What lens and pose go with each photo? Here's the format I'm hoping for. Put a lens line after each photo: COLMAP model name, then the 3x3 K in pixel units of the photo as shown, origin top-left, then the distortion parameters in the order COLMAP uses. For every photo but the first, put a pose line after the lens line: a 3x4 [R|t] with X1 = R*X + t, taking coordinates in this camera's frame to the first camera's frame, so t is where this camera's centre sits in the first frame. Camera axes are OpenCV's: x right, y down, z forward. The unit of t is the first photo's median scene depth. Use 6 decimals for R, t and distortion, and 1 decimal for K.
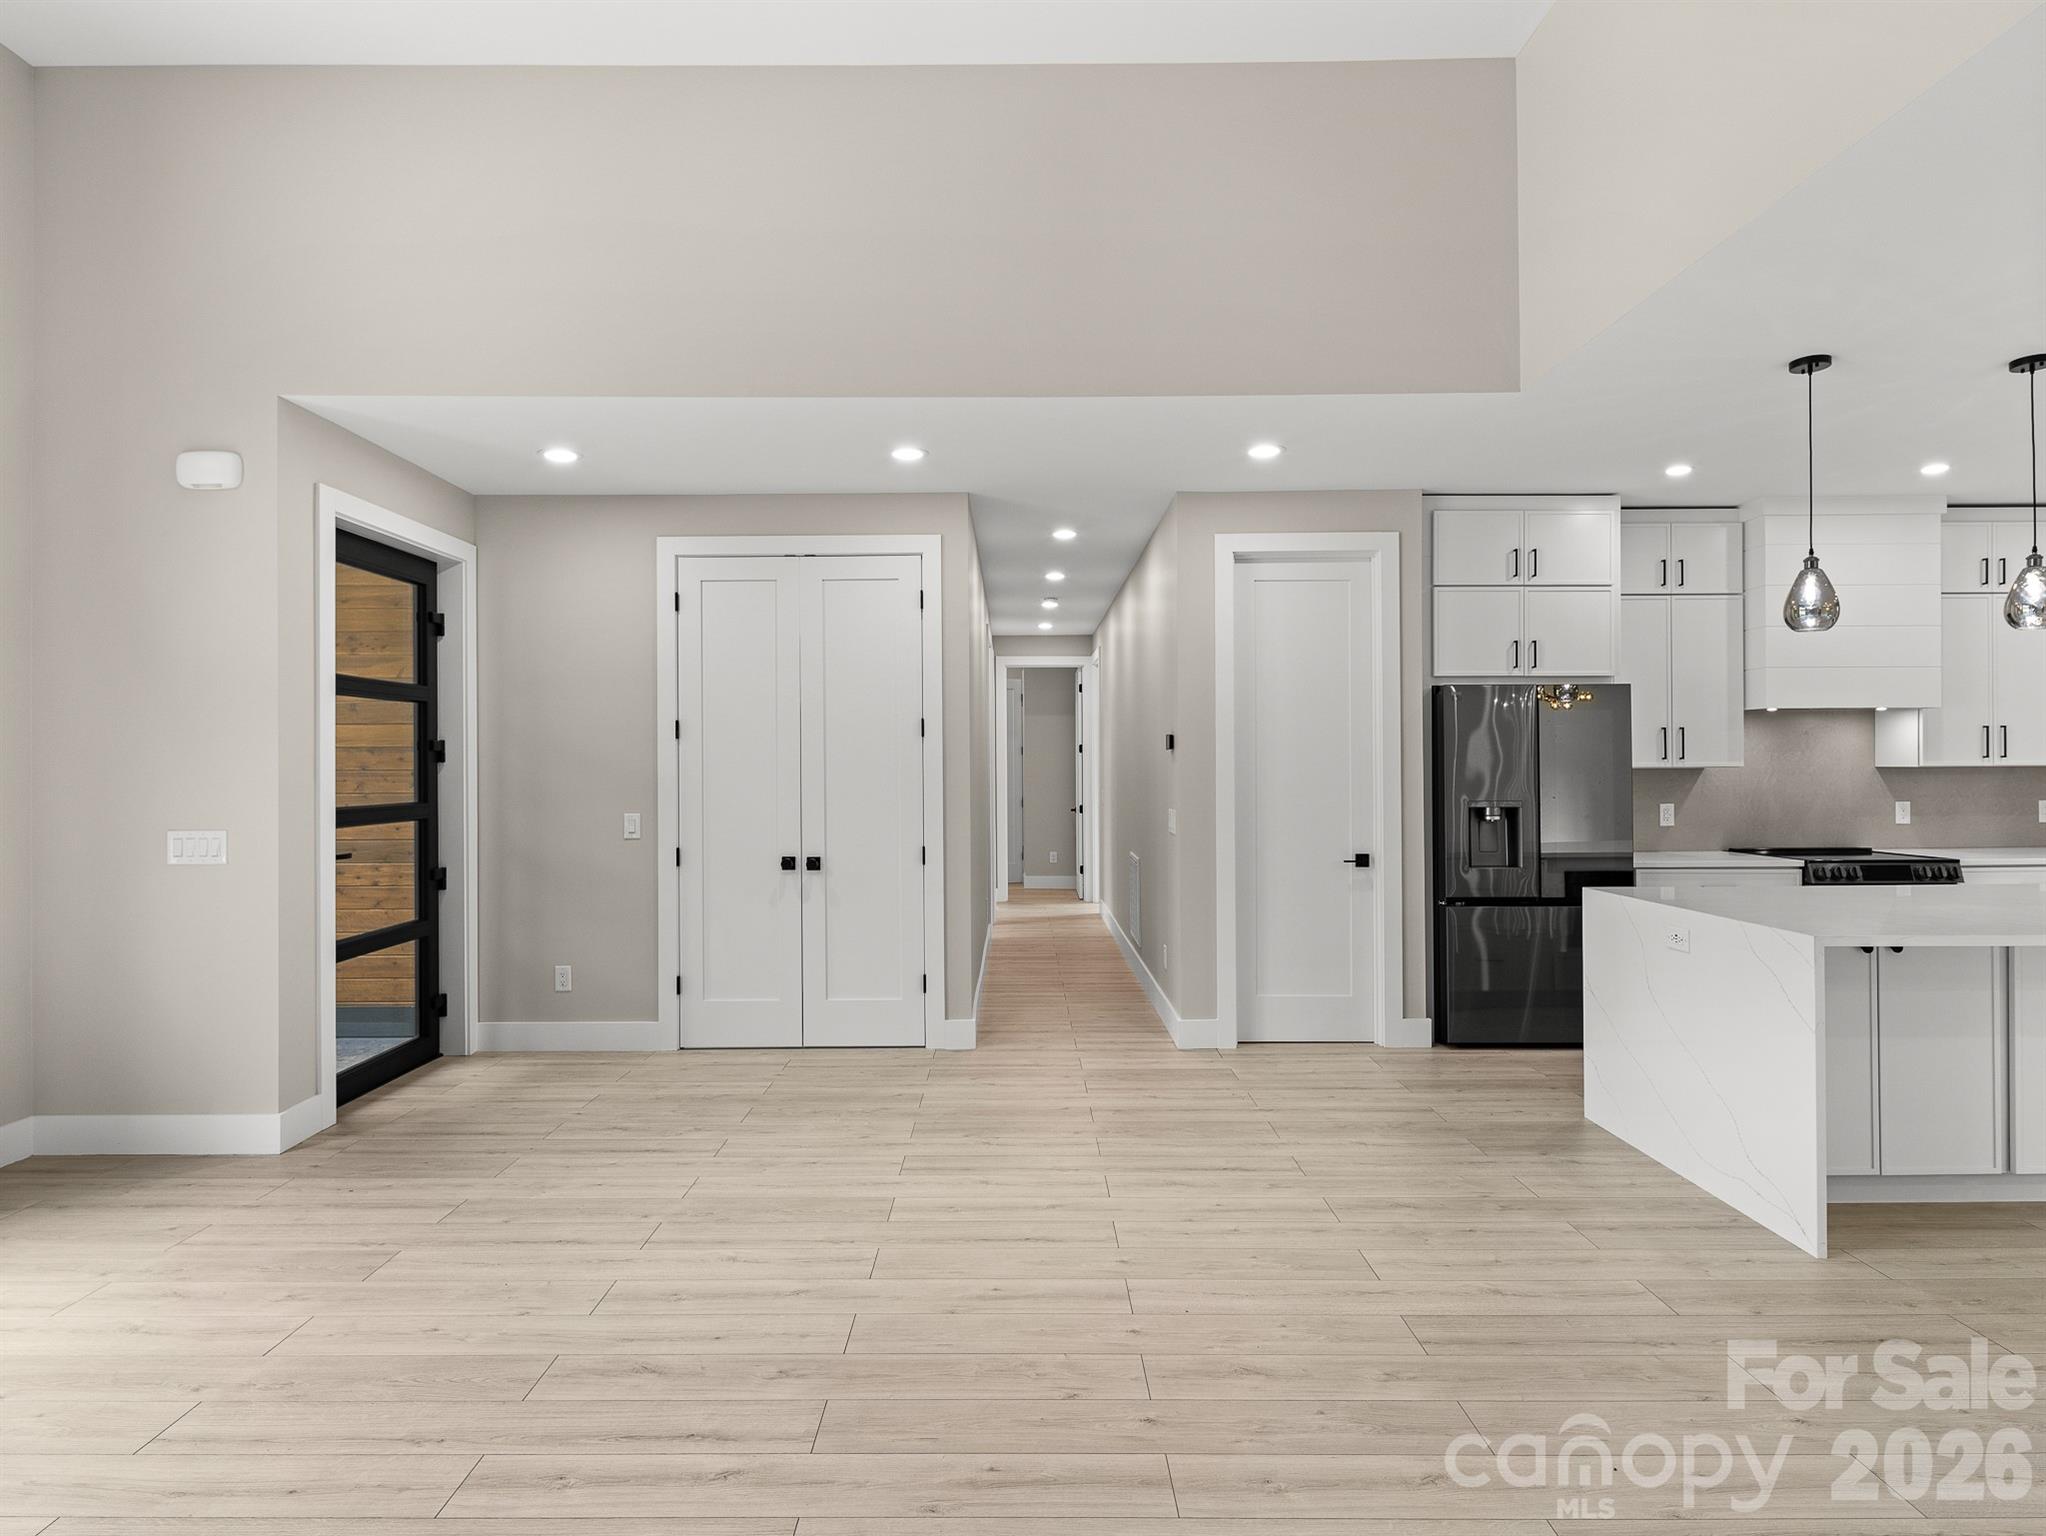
lens RADIAL K [[1111.7, 0, 1017.1], [0, 1111.7, 761.9], [0, 0, 1]] dist [0.005216, -0.000629]
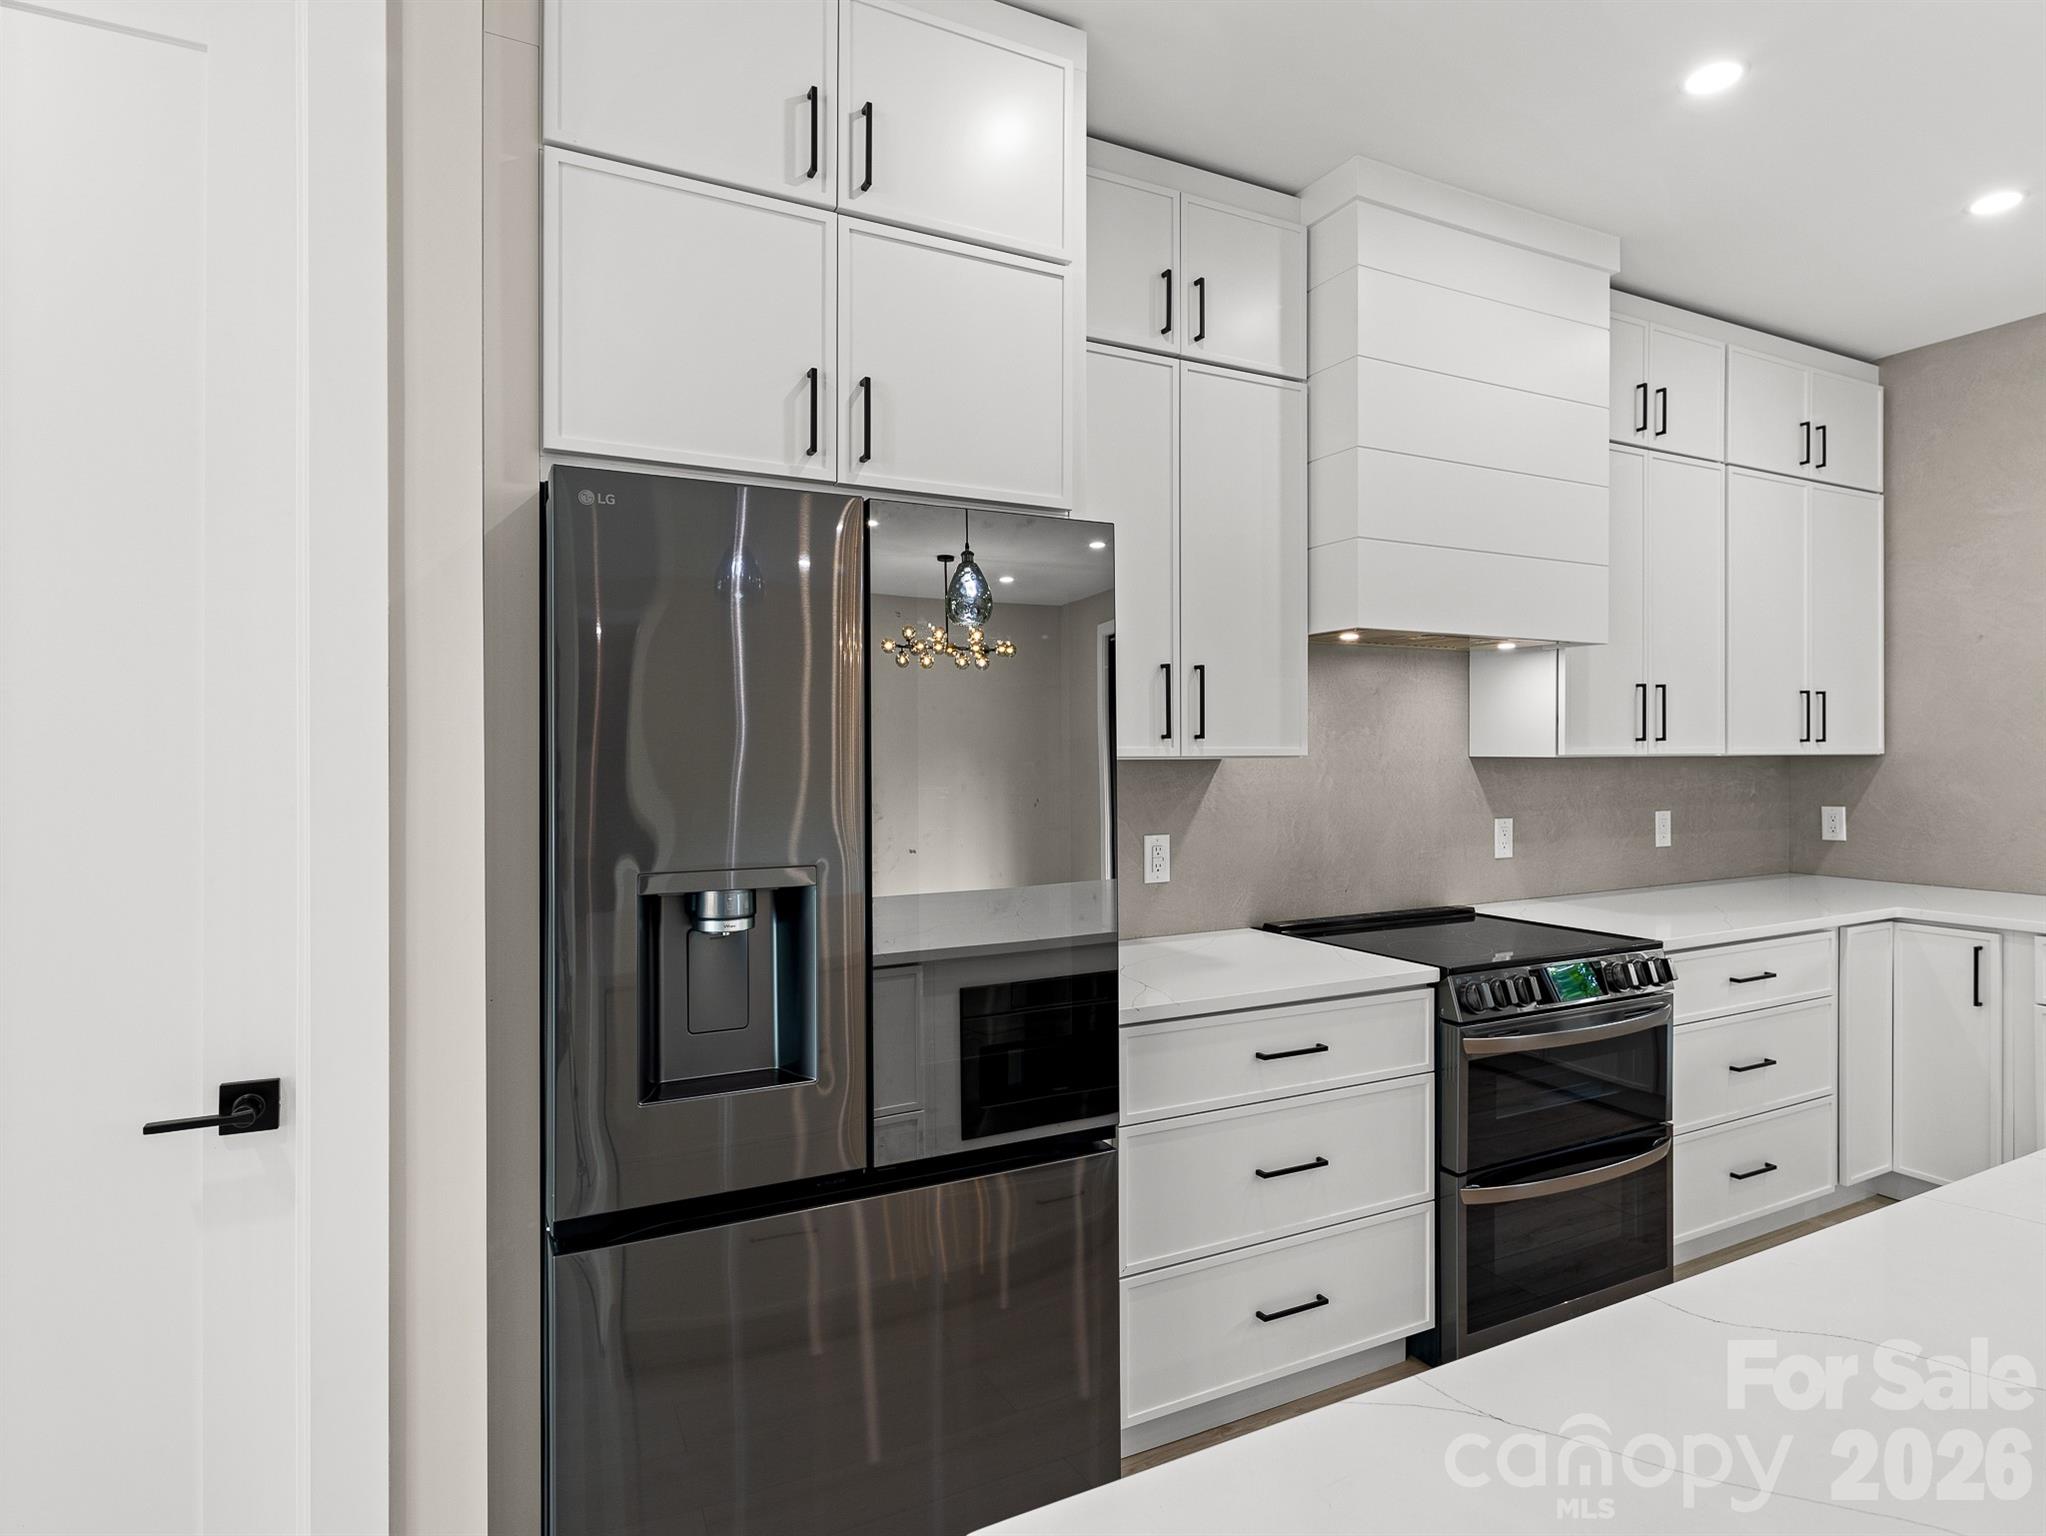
lens RADIAL K [[1111.7, 0, 1017.0], [0, 1111.7, 761.9], [0, 0, 1]] dist [0.005216, -0.000629]
pose [[0.886247, -0.001107, 0.463212, 0.332558], [-0.004257, 0.999935, 0.010534, 0.002307], [-0.463194, -0.011308, 0.886185, 0.647202]]
